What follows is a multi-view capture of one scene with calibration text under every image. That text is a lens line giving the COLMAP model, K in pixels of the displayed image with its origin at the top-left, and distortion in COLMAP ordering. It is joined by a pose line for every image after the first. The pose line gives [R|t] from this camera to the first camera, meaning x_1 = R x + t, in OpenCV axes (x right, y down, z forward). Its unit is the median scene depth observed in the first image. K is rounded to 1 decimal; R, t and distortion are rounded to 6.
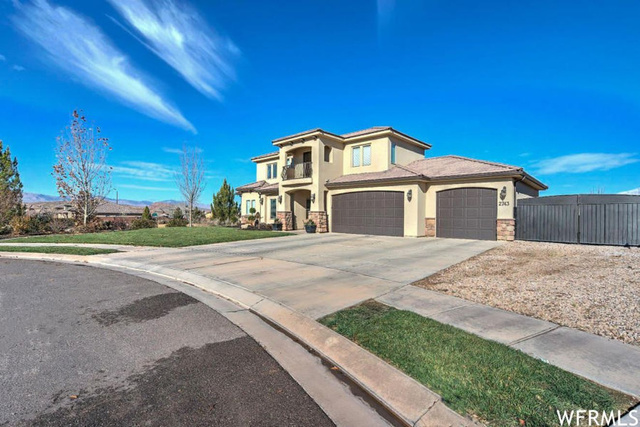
lens RADIAL K [[287.3, 0, 315.1], [0, 287.3, 214.9], [0, 0, 1]] dist [0.000383, 0.000328]
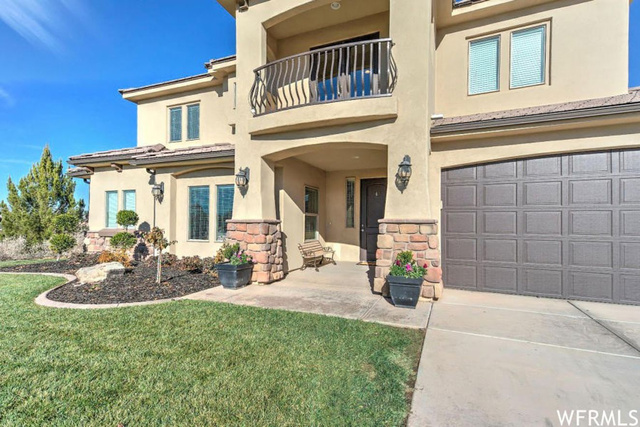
lens RADIAL K [[270.6, 0, 321.5], [0, 270.6, 221.0], [0, 0, 1]] dist [0.035414, 0.000157]
pose [[0.915470, -0.000220, 0.402387, -0.135439], [0.004383, 0.999946, -0.009427, -0.007430], [-0.402363, 0.010394, 0.915421, 0.595640]]
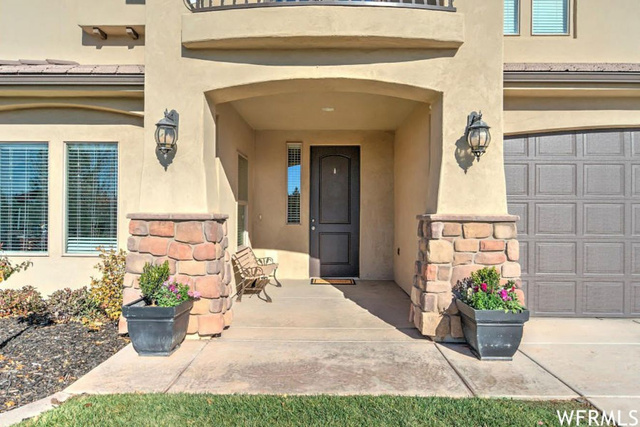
lens RADIAL K [[411.6, 0, 320.0], [0, 411.6, 213.5], [0, 0, 1]] dist [0.008610, 0.002186]
pose [[0.733265, -0.002276, 0.679939, -0.175795], [0.003043, 0.999995, 0.000066, -0.010977], [-0.679936, 0.002020, 0.733268, 0.660547]]
